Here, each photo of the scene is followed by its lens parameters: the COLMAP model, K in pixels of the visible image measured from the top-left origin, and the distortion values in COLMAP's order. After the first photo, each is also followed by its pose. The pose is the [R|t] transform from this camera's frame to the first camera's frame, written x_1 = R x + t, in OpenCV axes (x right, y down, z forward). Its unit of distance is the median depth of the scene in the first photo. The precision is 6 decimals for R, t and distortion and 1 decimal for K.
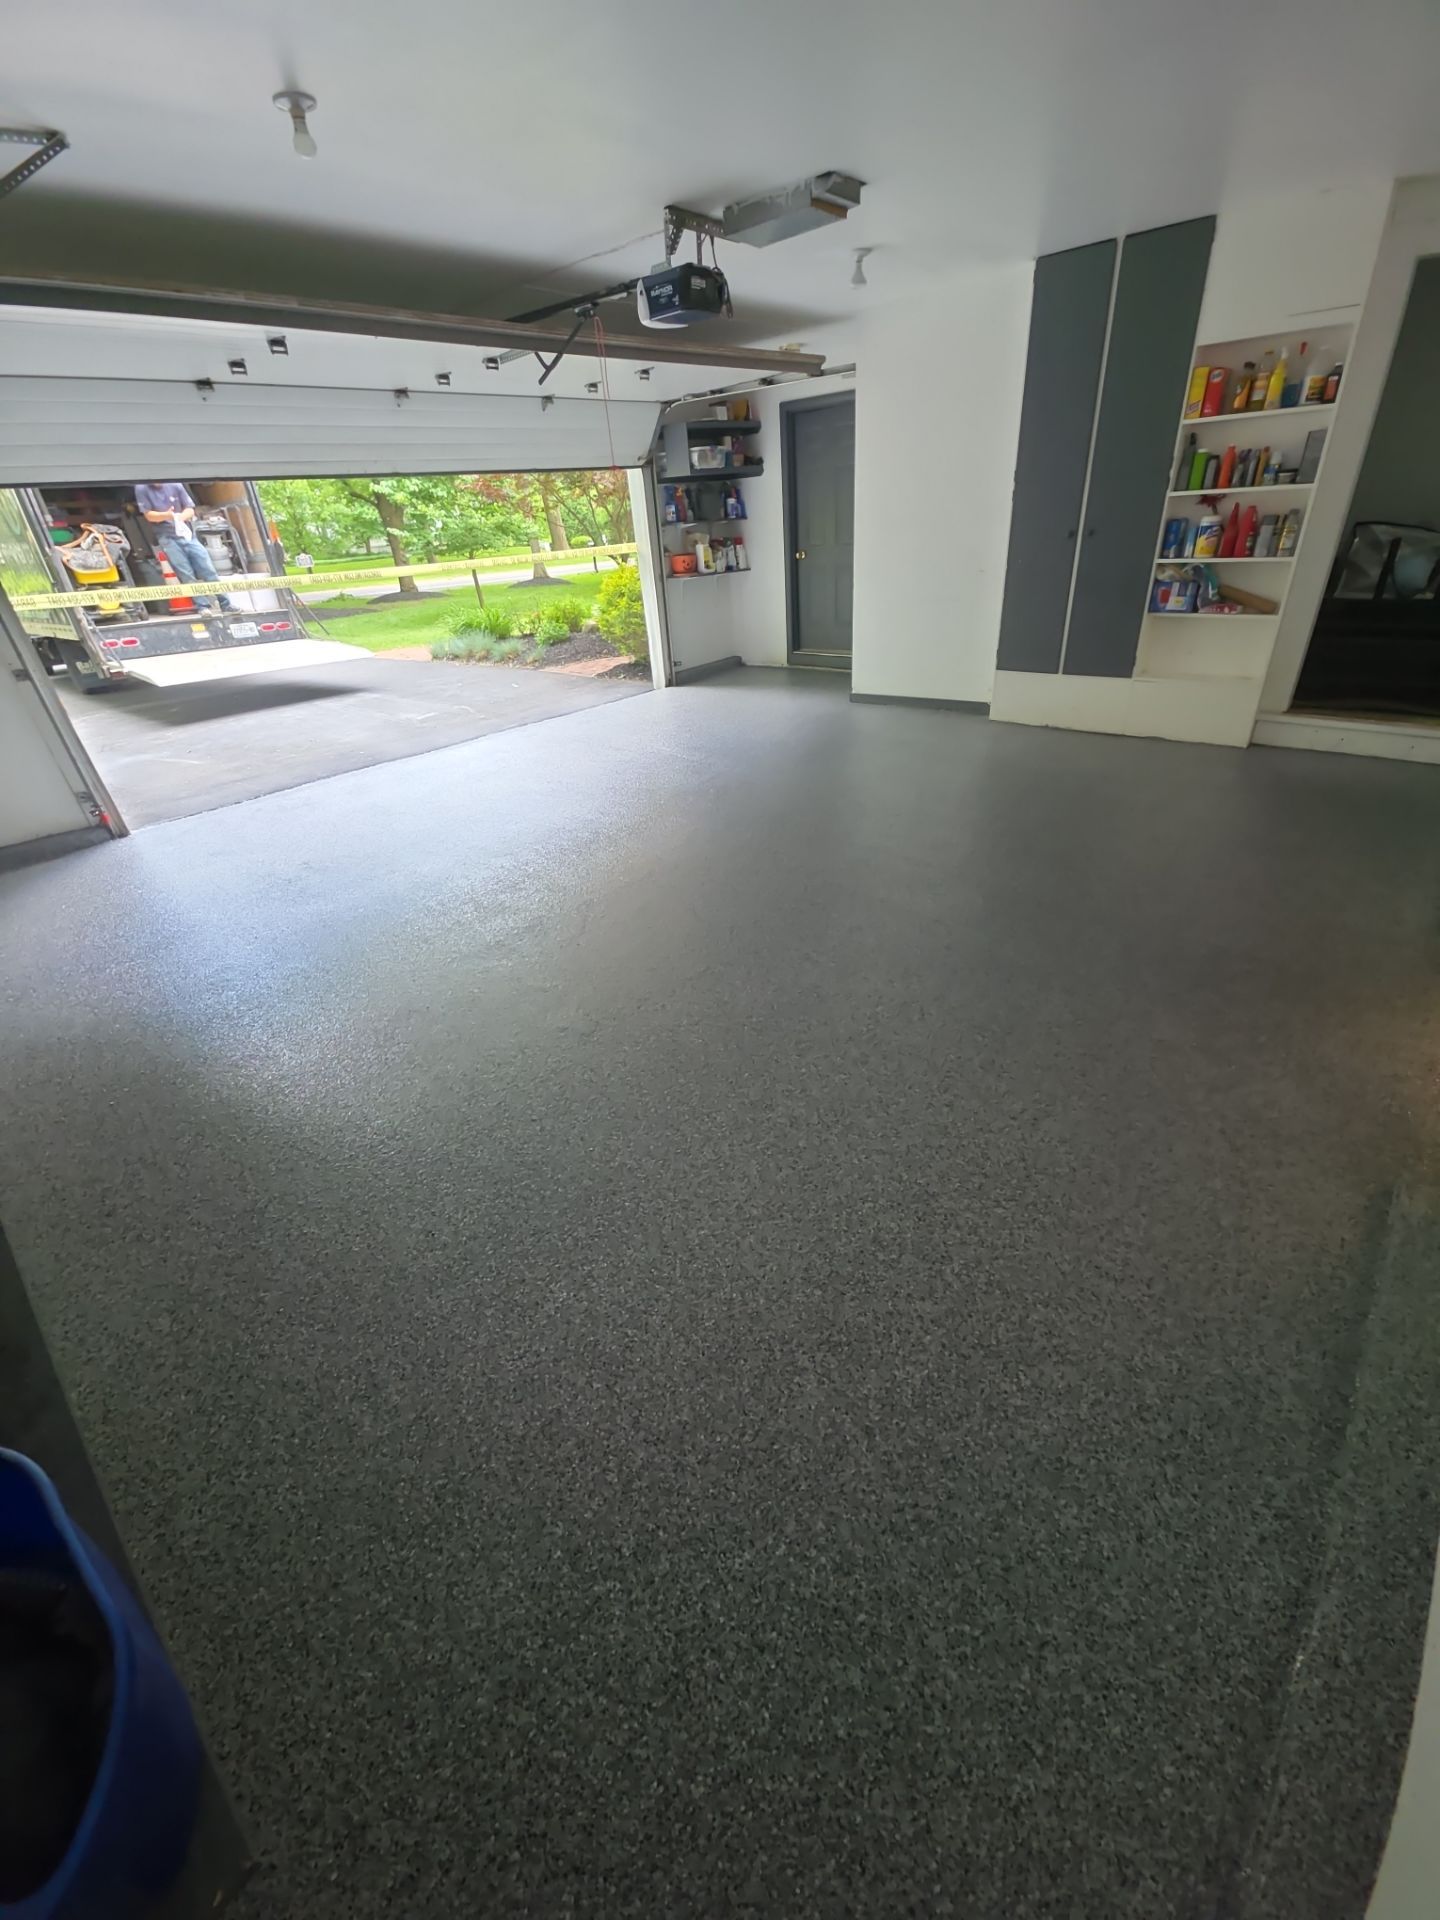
lens RADIAL K [[759.5, 0, 731.4], [0, 759.5, 963.7], [0, 0, 1]] dist [0.015211, -0.008767]
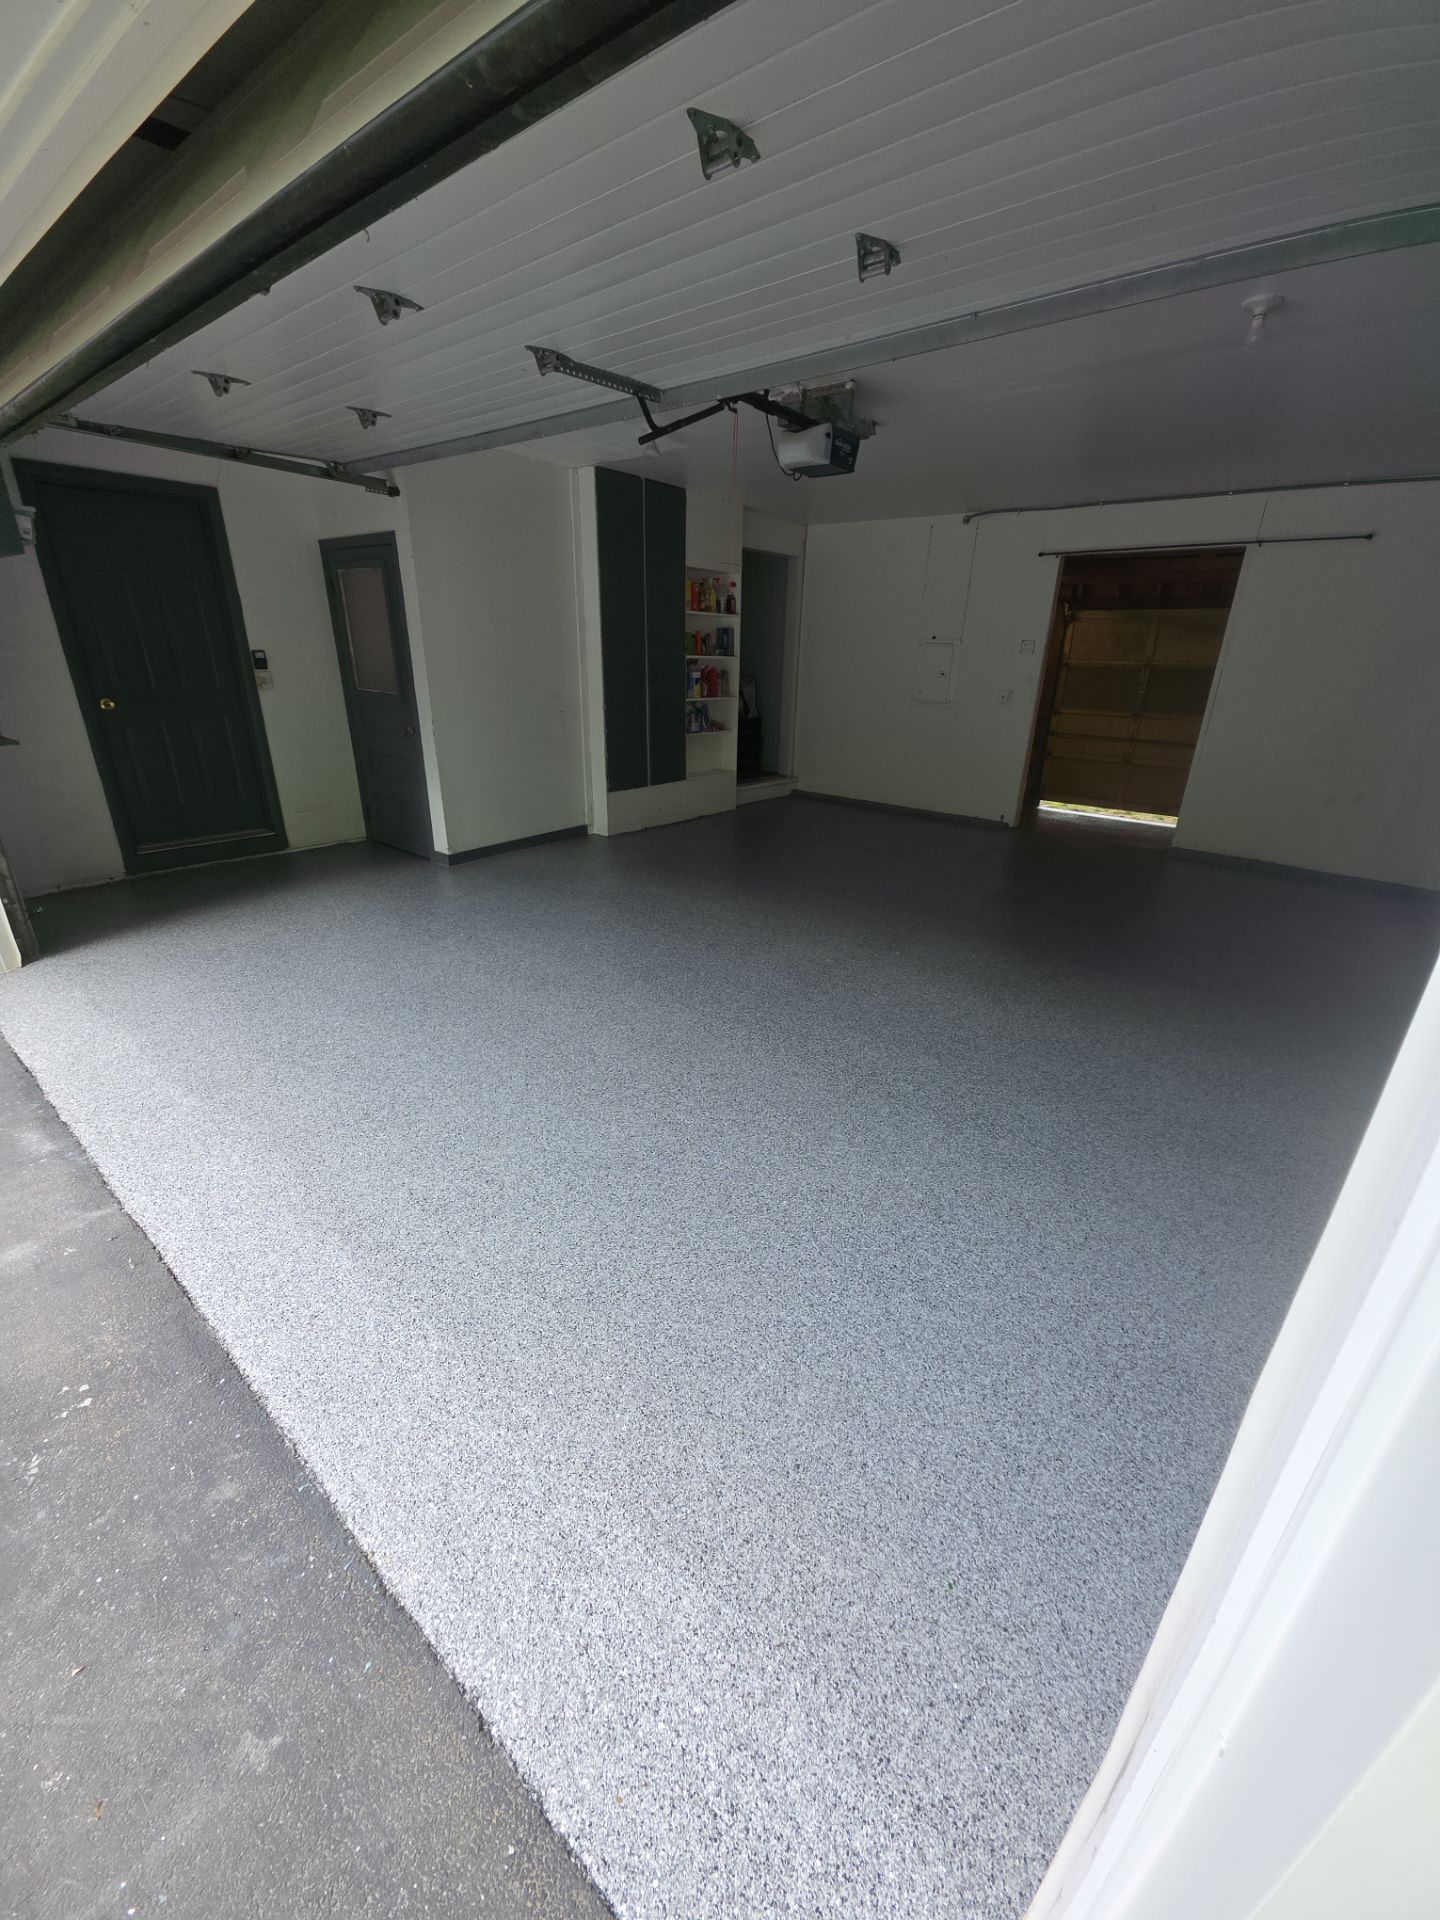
lens RADIAL K [[759.5, 0, 731.4], [0, 759.5, 963.7], [0, 0, 1]] dist [0.015211, -0.008767]
pose [[-0.032219, -0.320986, 0.946536, -1.026703], [0.494568, 0.817840, 0.294177, -0.544761], [-0.868542, 0.477604, 0.132399, 1.059431]]
